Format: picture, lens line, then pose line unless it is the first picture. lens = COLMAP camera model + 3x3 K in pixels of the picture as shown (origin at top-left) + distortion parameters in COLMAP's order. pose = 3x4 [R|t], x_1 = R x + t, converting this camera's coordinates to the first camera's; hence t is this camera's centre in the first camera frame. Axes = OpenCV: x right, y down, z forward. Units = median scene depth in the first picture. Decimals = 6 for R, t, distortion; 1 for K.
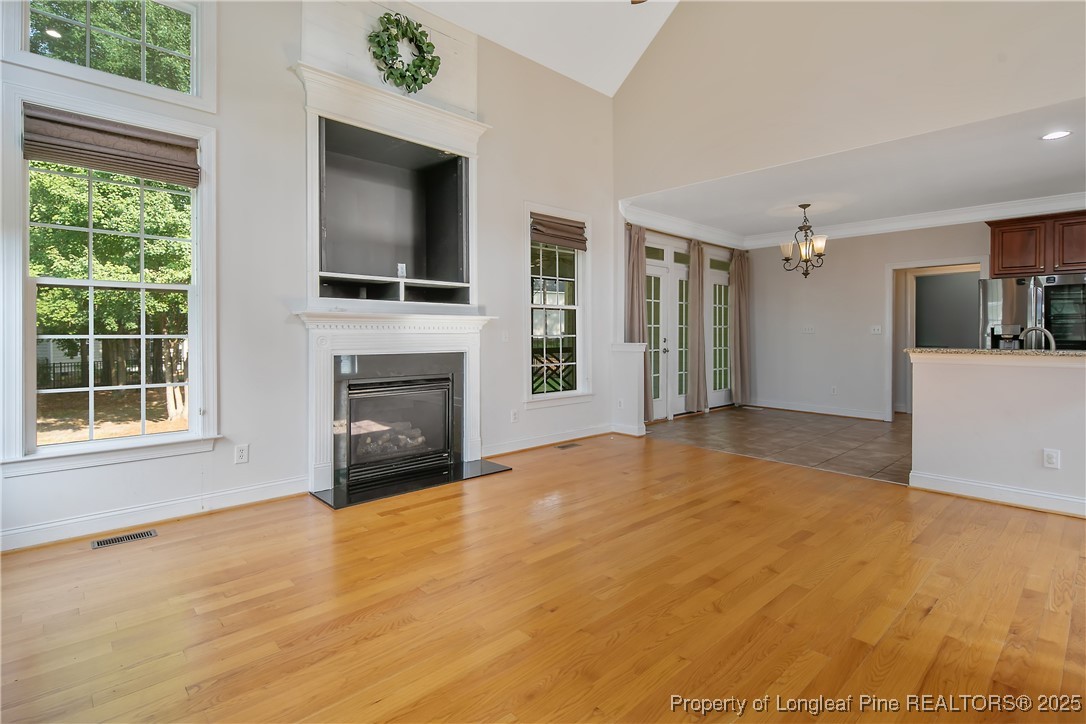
lens RADIAL K [[530.9, 0, 545.2], [0, 530.9, 335.0], [0, 0, 1]] dist [0.005839, -0.005176]
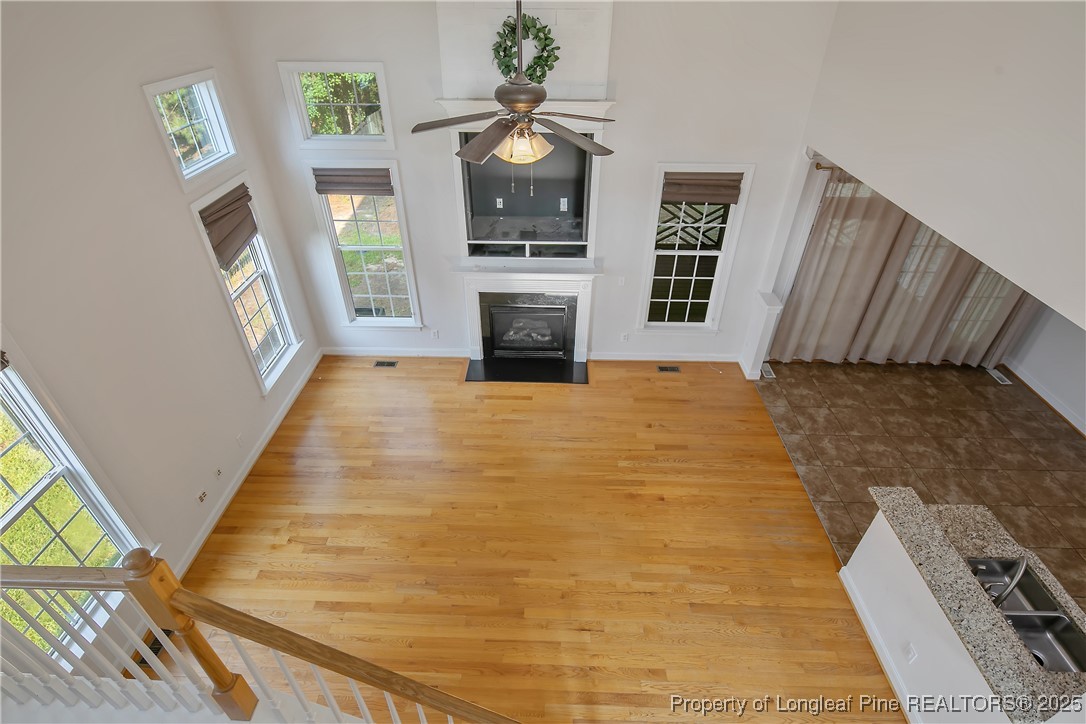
lens RADIAL K [[530.9, 0, 539.5], [0, 530.9, 350.9], [0, 0, 1]] dist [0.005839, -0.005176]
pose [[0.704391, 0.409561, -0.579735, 0.652197], [-0.001407, 0.817549, 0.575858, -0.657603], [0.709811, -0.404813, 0.576450, 0.125767]]
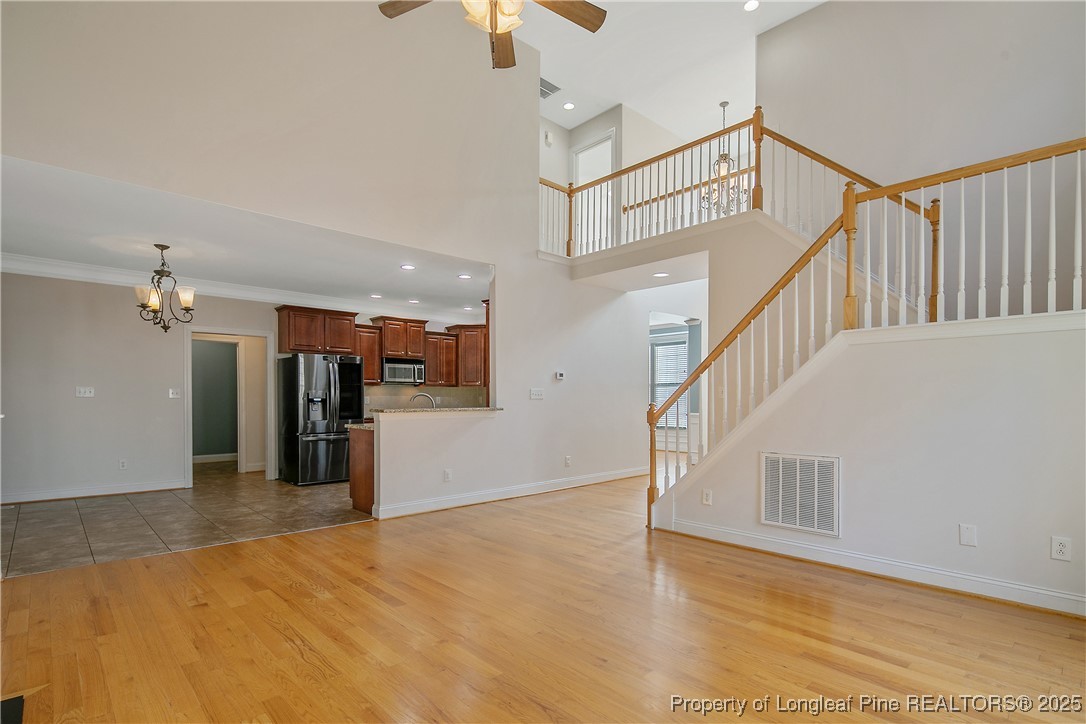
lens RADIAL K [[530.9, 0, 546.1], [0, 530.9, 406.2], [0, 0, 1]] dist [0.005839, -0.005176]
pose [[0.013618, -0.015550, 0.999786, -0.526459], [0.002231, 0.999877, 0.015521, -0.000423], [-0.999905, 0.002019, 0.013651, 0.554745]]
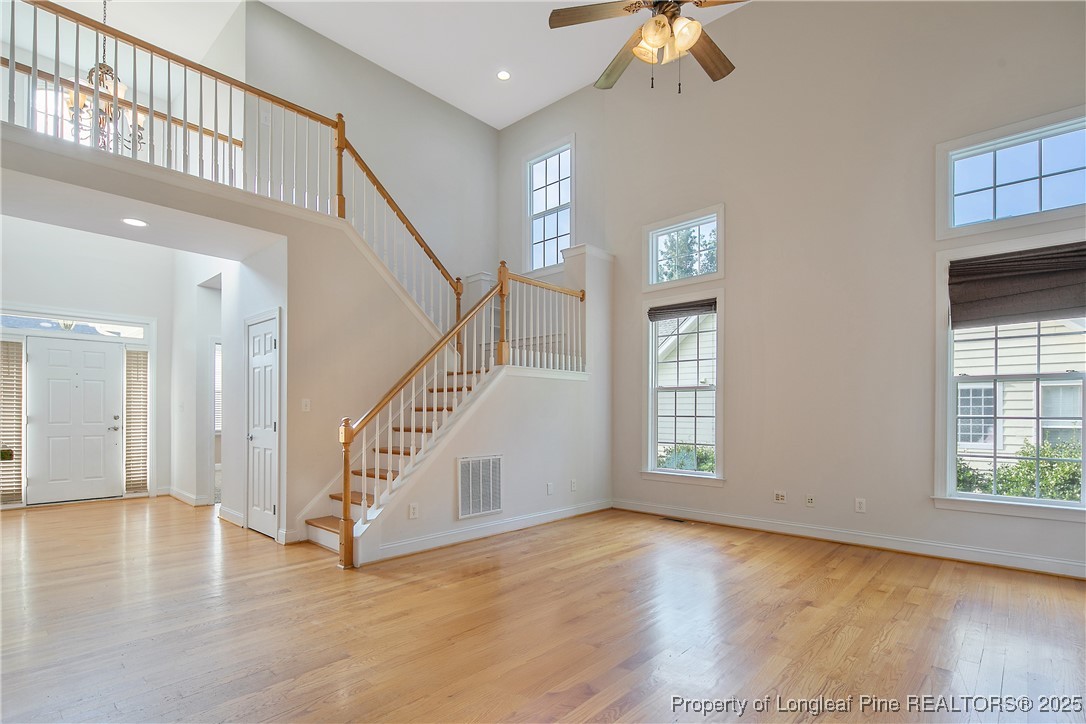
lens RADIAL K [[530.9, 0, 549.2], [0, 530.9, 407.7], [0, 0, 1]] dist [0.005839, -0.005176]
pose [[-0.997532, -0.007113, -0.069846, 0.296138], [-0.006660, 0.999955, -0.006712, -0.002517], [0.069891, -0.006230, -0.997535, 1.287839]]
